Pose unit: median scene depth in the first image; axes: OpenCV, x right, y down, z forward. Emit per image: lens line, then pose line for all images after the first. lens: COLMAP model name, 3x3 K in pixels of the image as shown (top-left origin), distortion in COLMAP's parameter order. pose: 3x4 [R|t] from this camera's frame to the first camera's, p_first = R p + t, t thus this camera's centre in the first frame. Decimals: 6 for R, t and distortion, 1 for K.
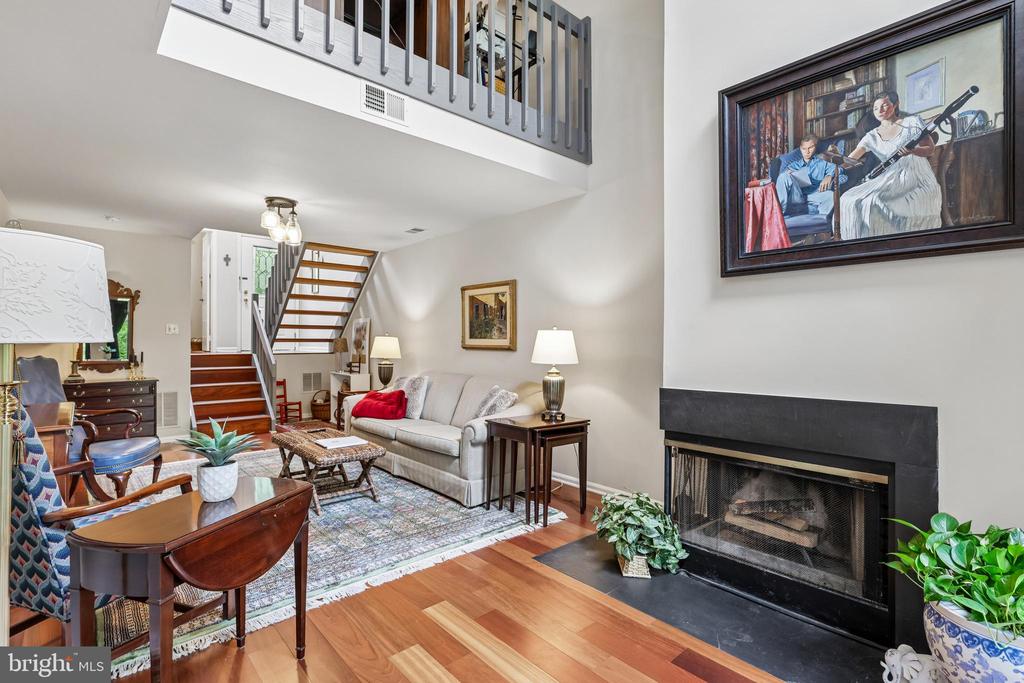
lens RADIAL K [[484.5, 0, 512.2], [0, 484.5, 339.7], [0, 0, 1]] dist [-0.007407, 0.004383]
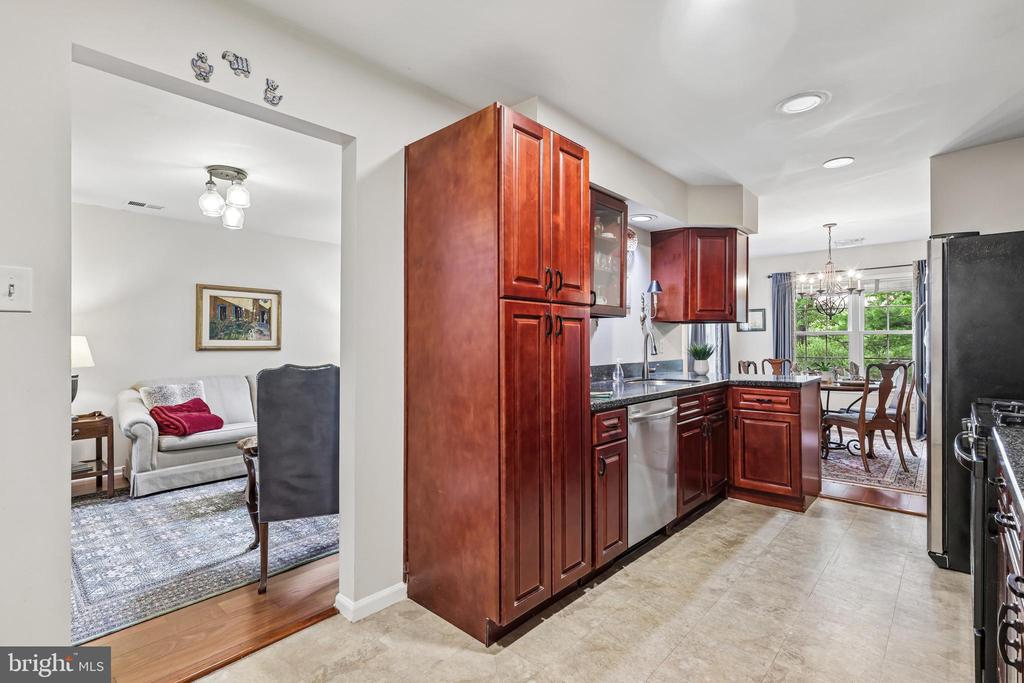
lens RADIAL K [[484.5, 0, 519.0], [0, 484.5, 337.6], [0, 0, 1]] dist [-0.007407, 0.004383]
pose [[-0.100168, 0.010859, 0.994911, -1.522415], [0.002137, 0.999940, -0.010699, 0.007022], [-0.994968, 0.001055, -0.100185, 0.666231]]
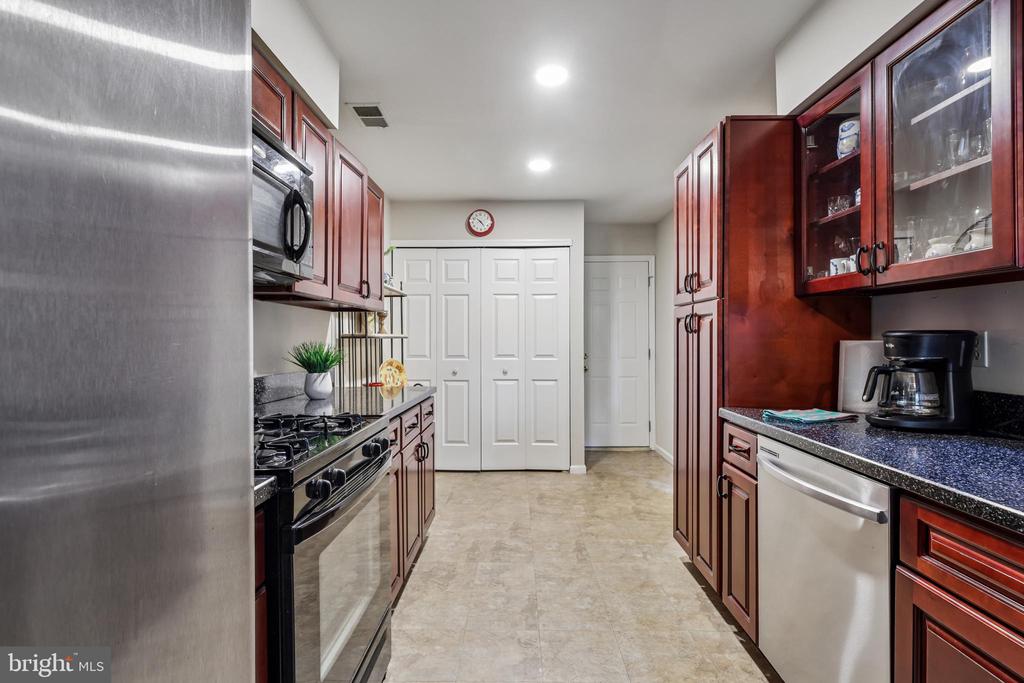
lens RADIAL K [[484.5, 0, 512.2], [0, 484.5, 332.5], [0, 0, 1]] dist [-0.007407, 0.004383]
pose [[0.732997, -0.004834, -0.680215, -0.709103], [-0.002722, 0.999946, -0.010040, 0.002295], [0.680226, 0.009211, 0.732944, -0.059286]]
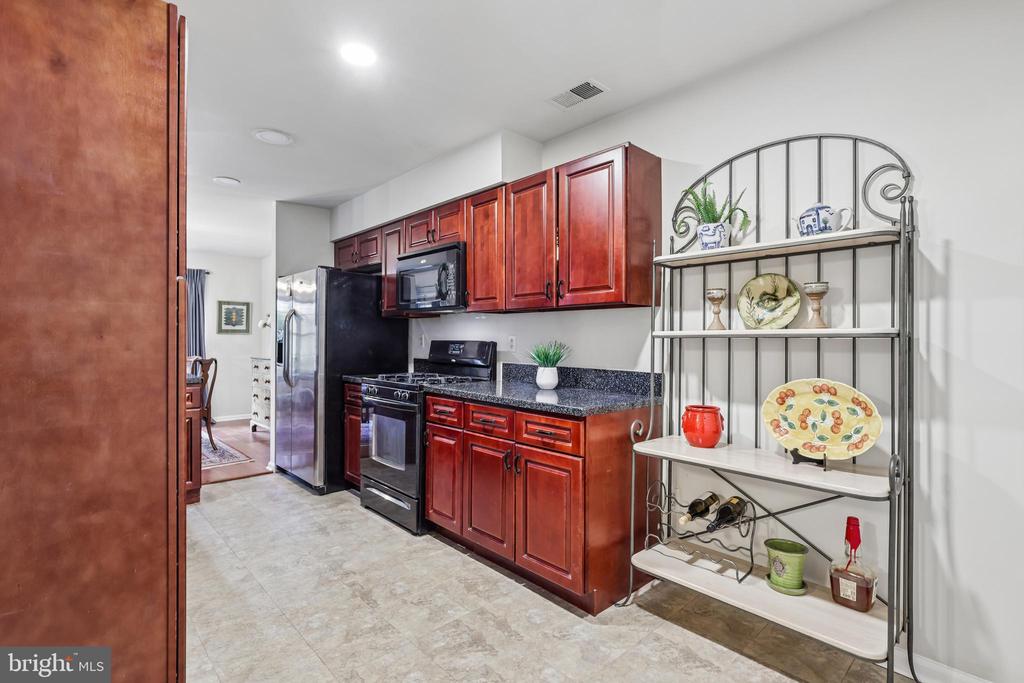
lens RADIAL K [[484.5, 0, 500.3], [0, 484.5, 336.3], [0, 0, 1]] dist [-0.007407, 0.004383]
pose [[-1.000000, -0.000596, -0.000479, -1.262835], [-0.000591, 0.999962, -0.008694, 0.008197], [0.000484, -0.008693, -0.999962, 1.004374]]
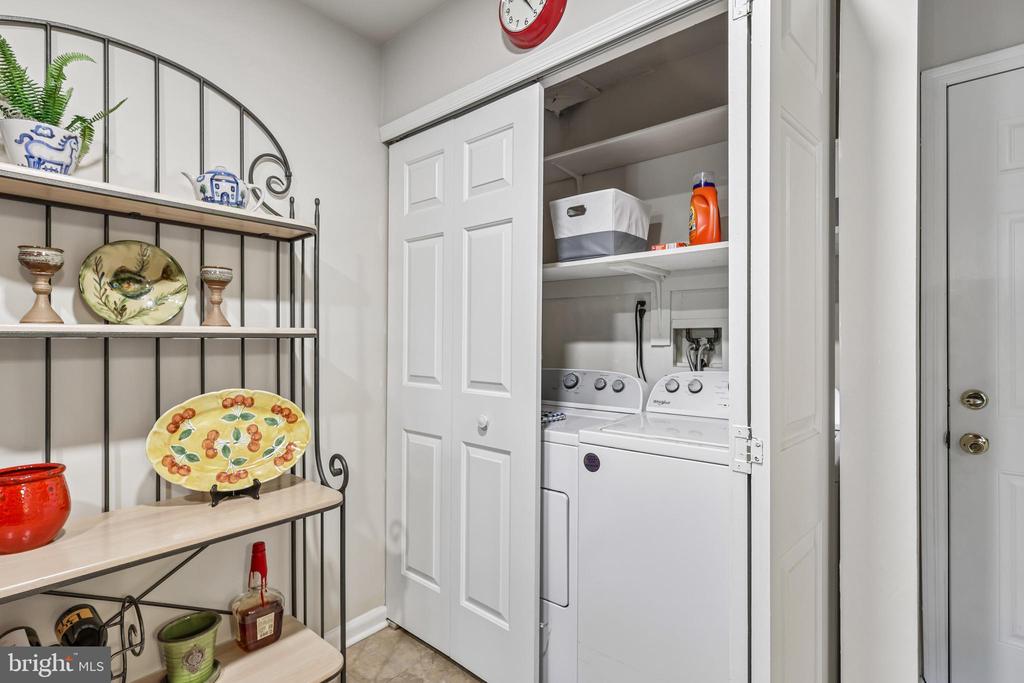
lens RADIAL K [[484.5, 0, 512.9], [0, 484.5, 340.6], [0, 0, 1]] dist [-0.007407, 0.004383]
pose [[0.133936, 0.003740, -0.990983, -1.165006], [0.000043, 0.999993, 0.003780, 0.005790], [0.990990, -0.000549, 0.133935, 0.681260]]
